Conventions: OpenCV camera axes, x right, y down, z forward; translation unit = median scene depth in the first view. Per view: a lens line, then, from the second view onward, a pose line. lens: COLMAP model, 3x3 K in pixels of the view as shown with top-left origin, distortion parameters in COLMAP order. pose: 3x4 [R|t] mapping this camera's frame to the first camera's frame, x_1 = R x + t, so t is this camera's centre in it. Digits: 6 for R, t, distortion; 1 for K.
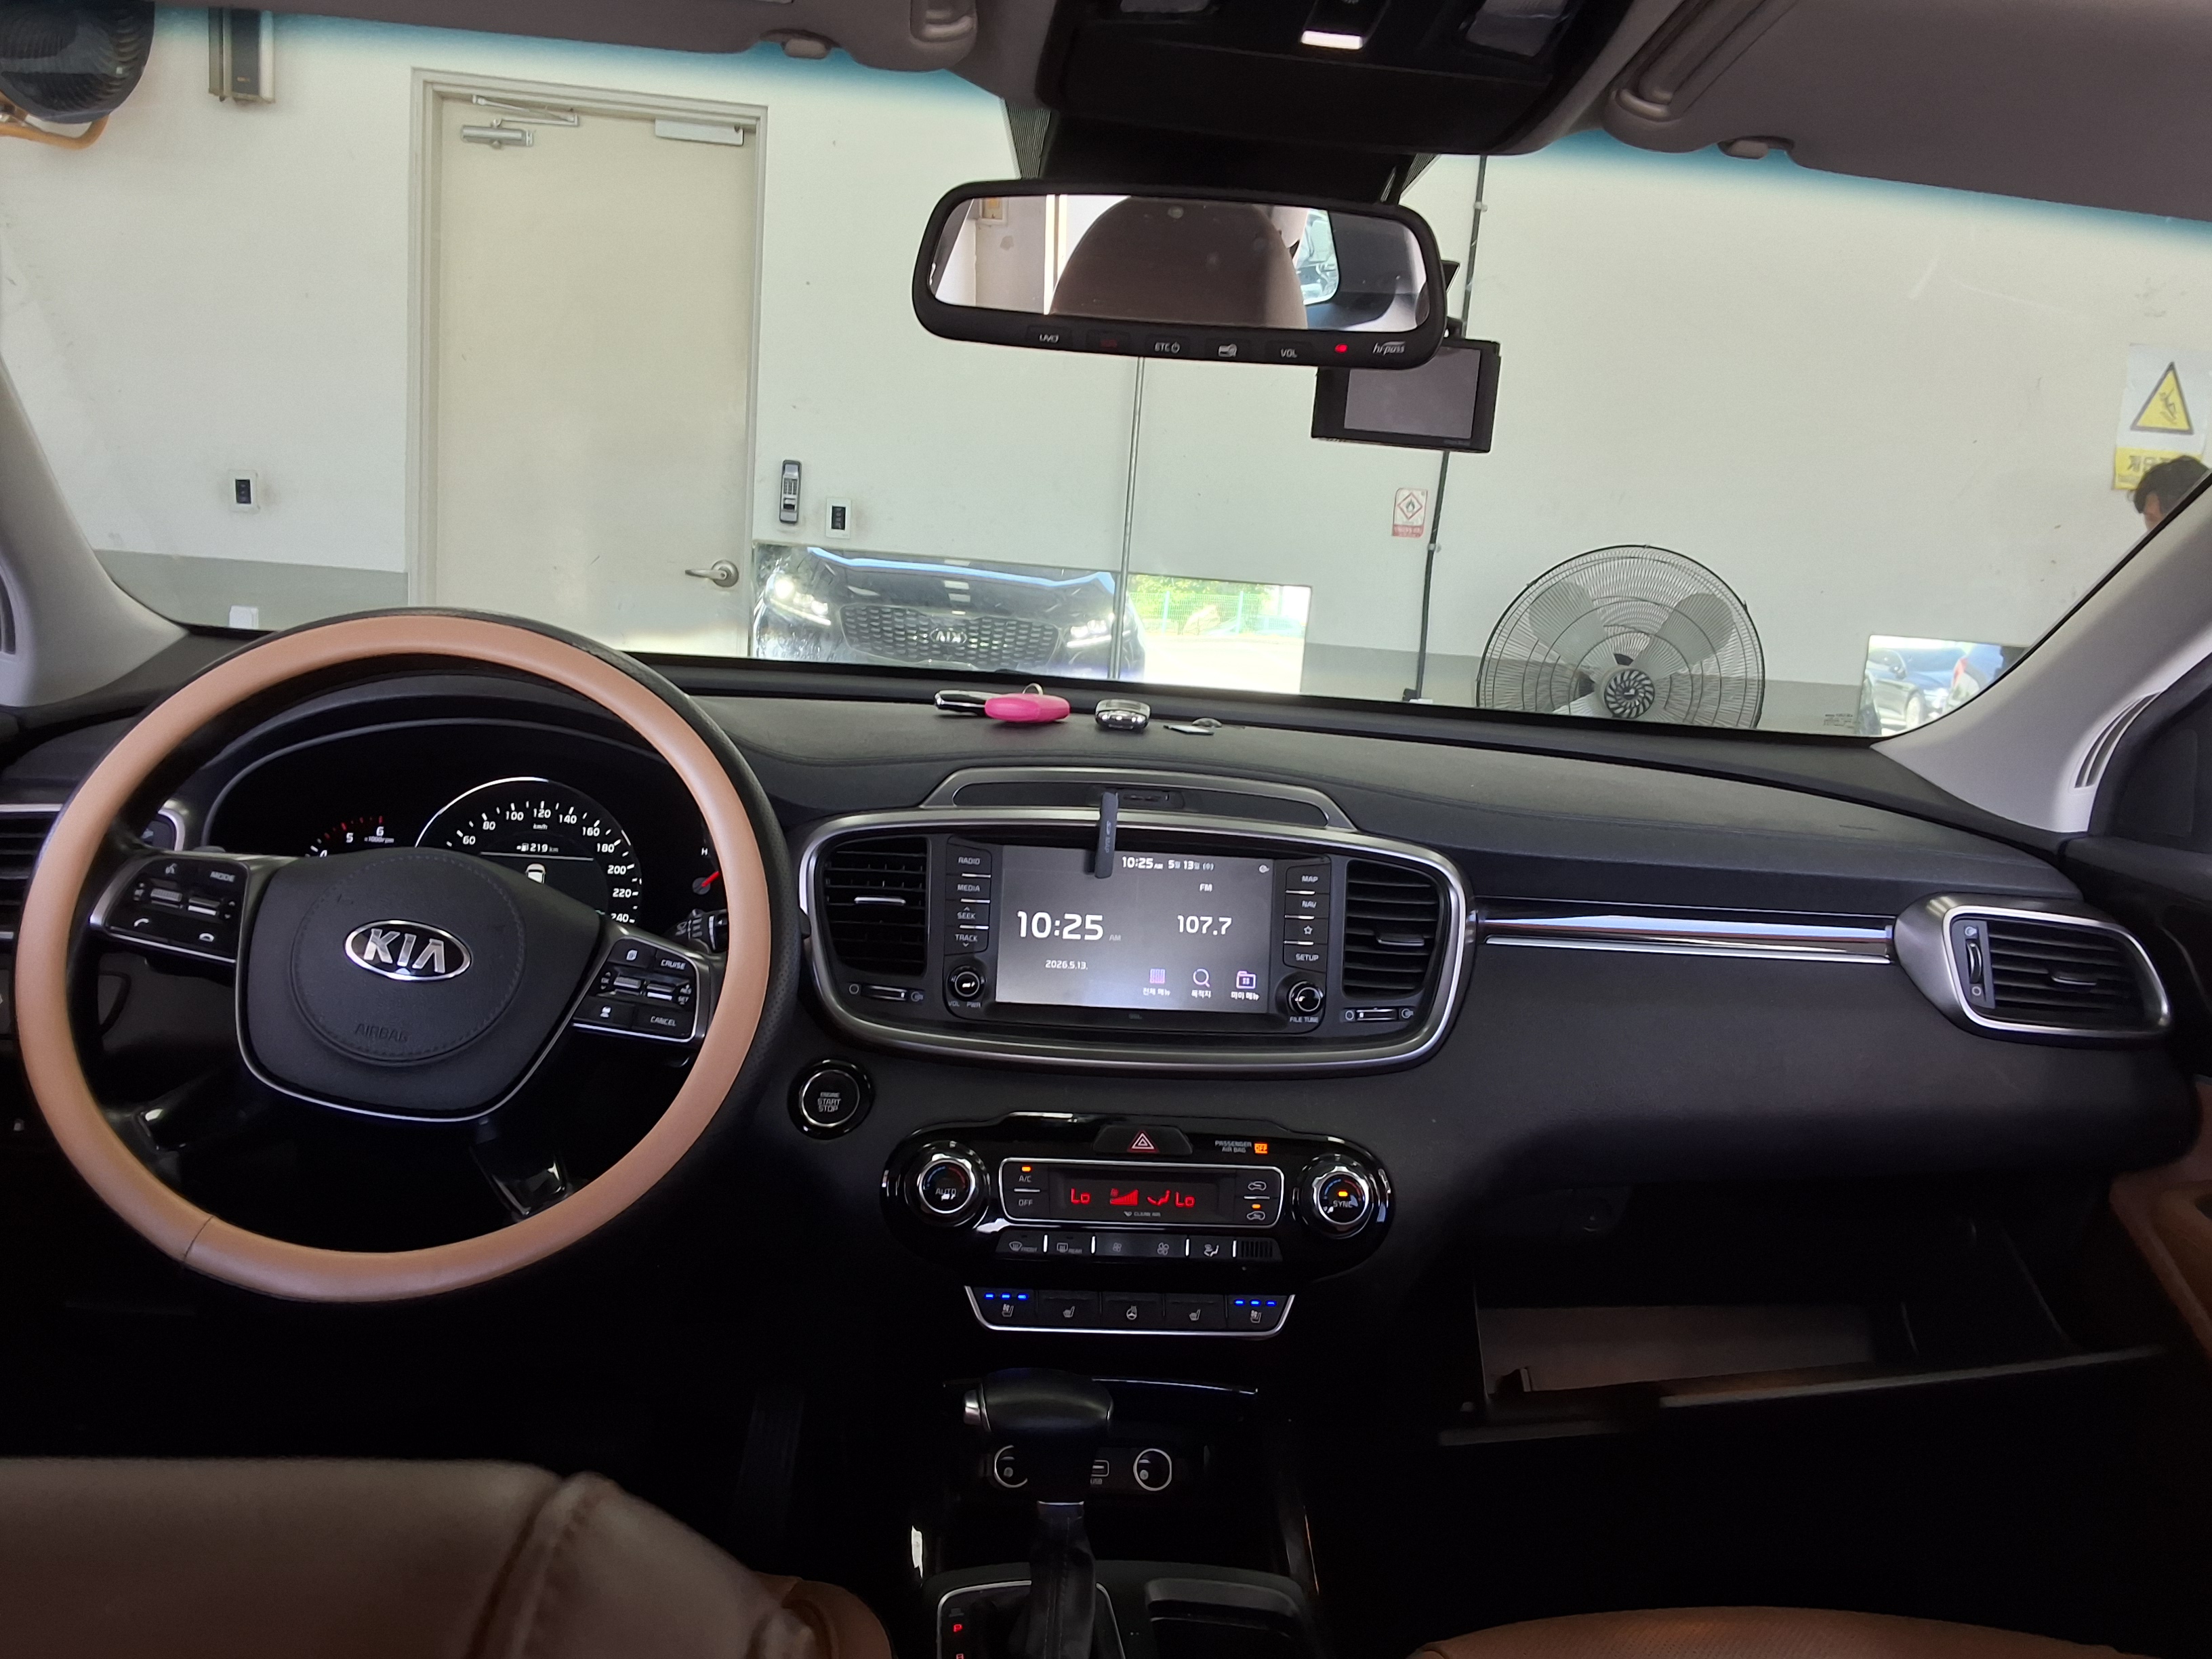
lens RADIAL K [[1818.0, 0, 1106.0], [0, 1818.0, 829.5], [0, 0, 1]] dist [0.000220, 0.841896]
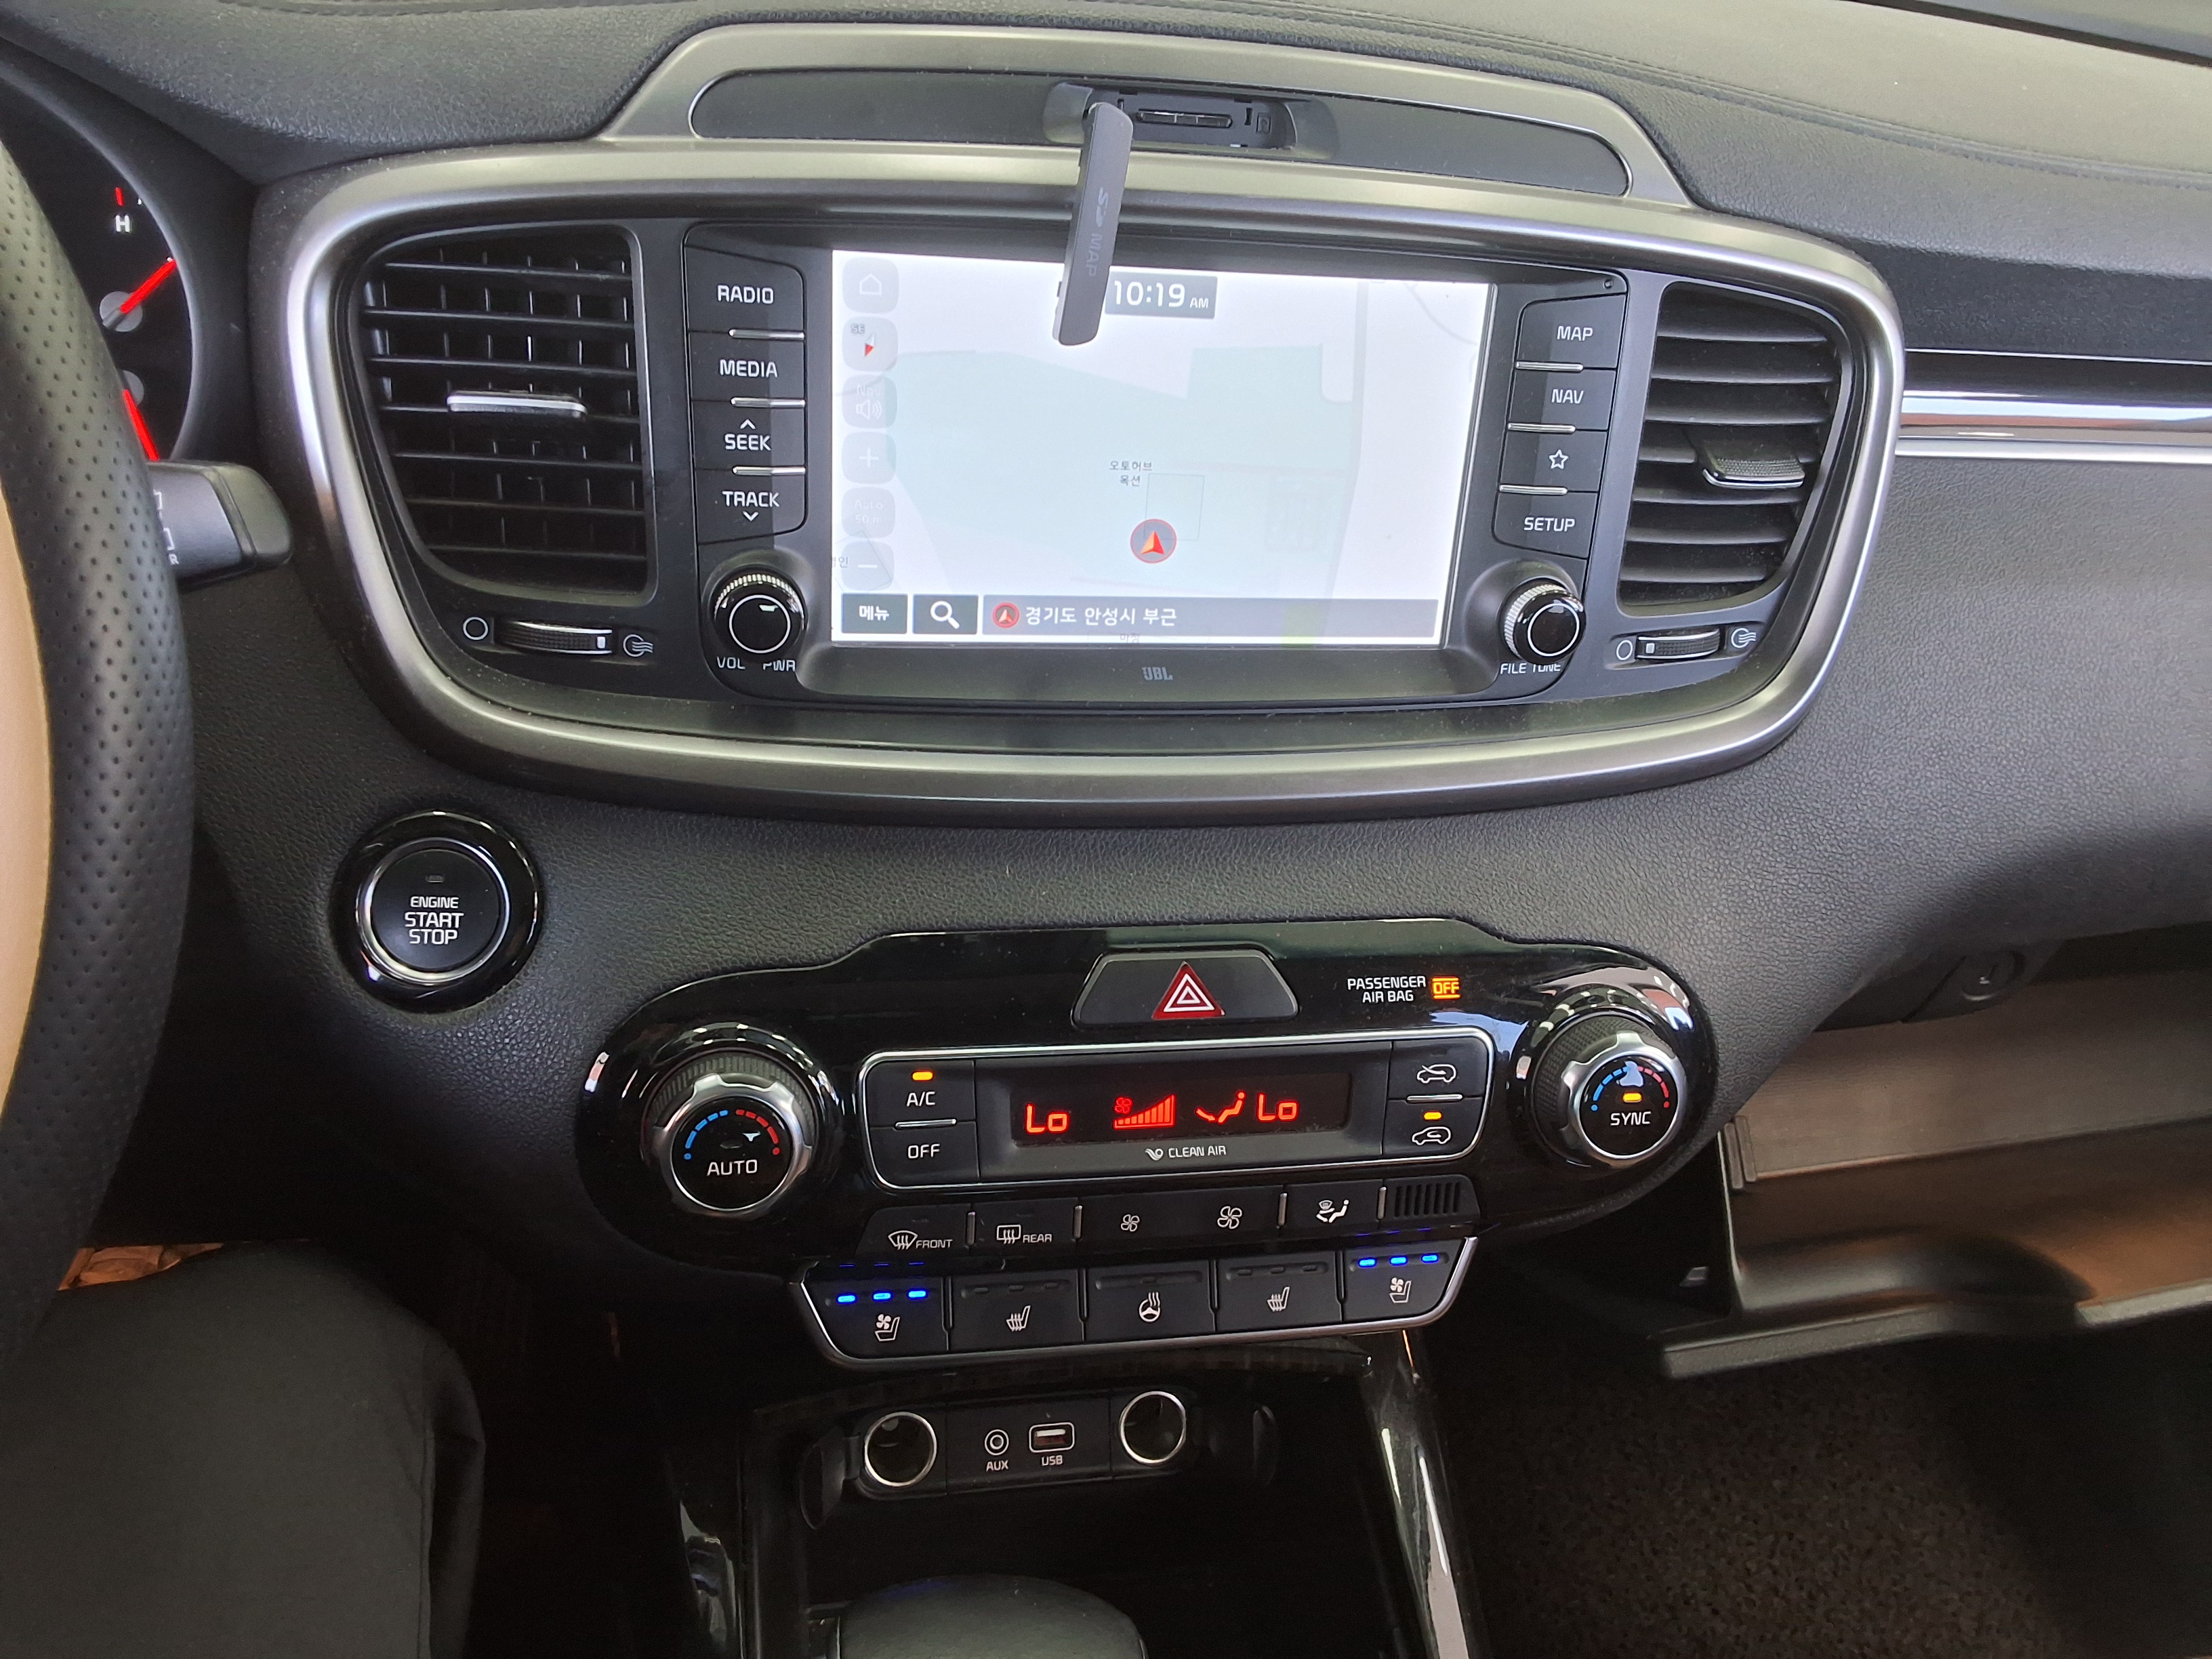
lens RADIAL K [[1704.2, 0, 1073.9], [0, 1704.2, 839.2], [0, 0, 1]] dist [0.117623, -0.219639]
pose [[0.997020, -0.017842, 0.075050, -0.035366], [-0.013923, 0.915289, 0.402556, -0.025084], [-0.075875, -0.402402, 0.912313, 0.615741]]
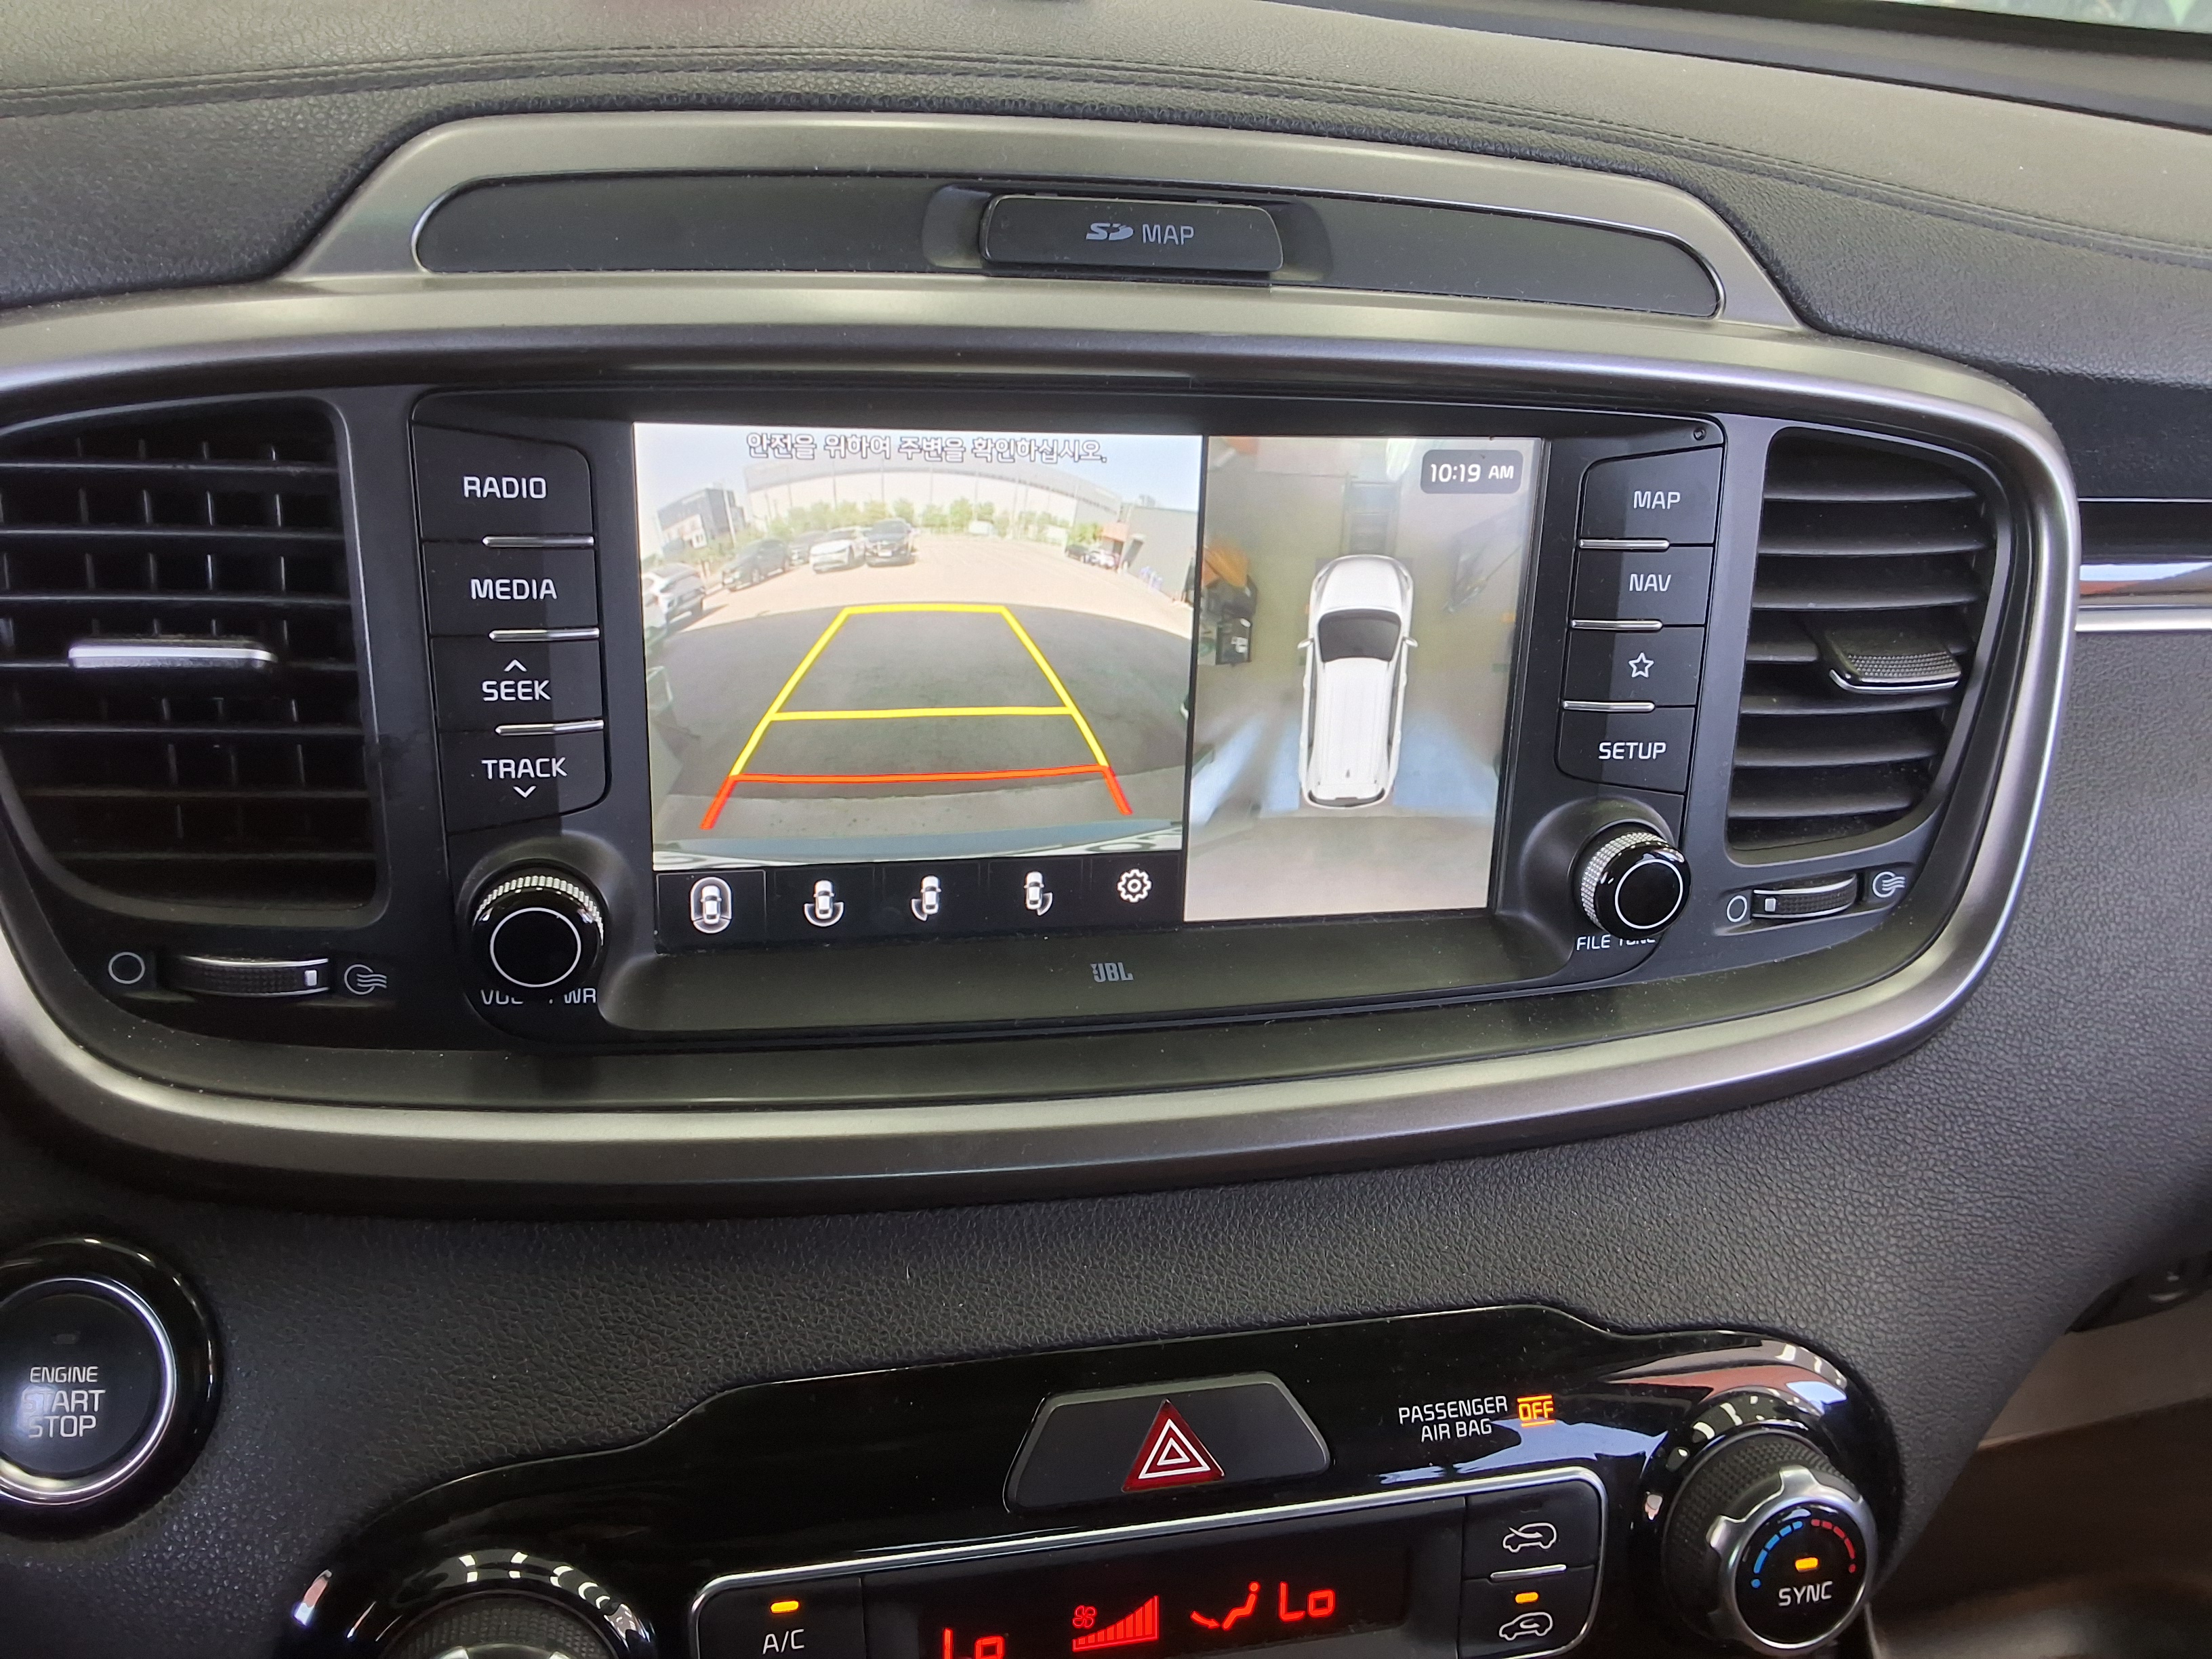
lens RADIAL K [[1697.7, 0, 1065.7], [0, 1697.7, 835.7], [0, 0, 1]] dist [0.108155, -0.193230]
pose [[0.994806, -0.045080, 0.091263, -0.017821], [0.011954, 0.942120, 0.335063, -0.018522], [-0.101086, -0.332231, 0.937766, 0.735314]]
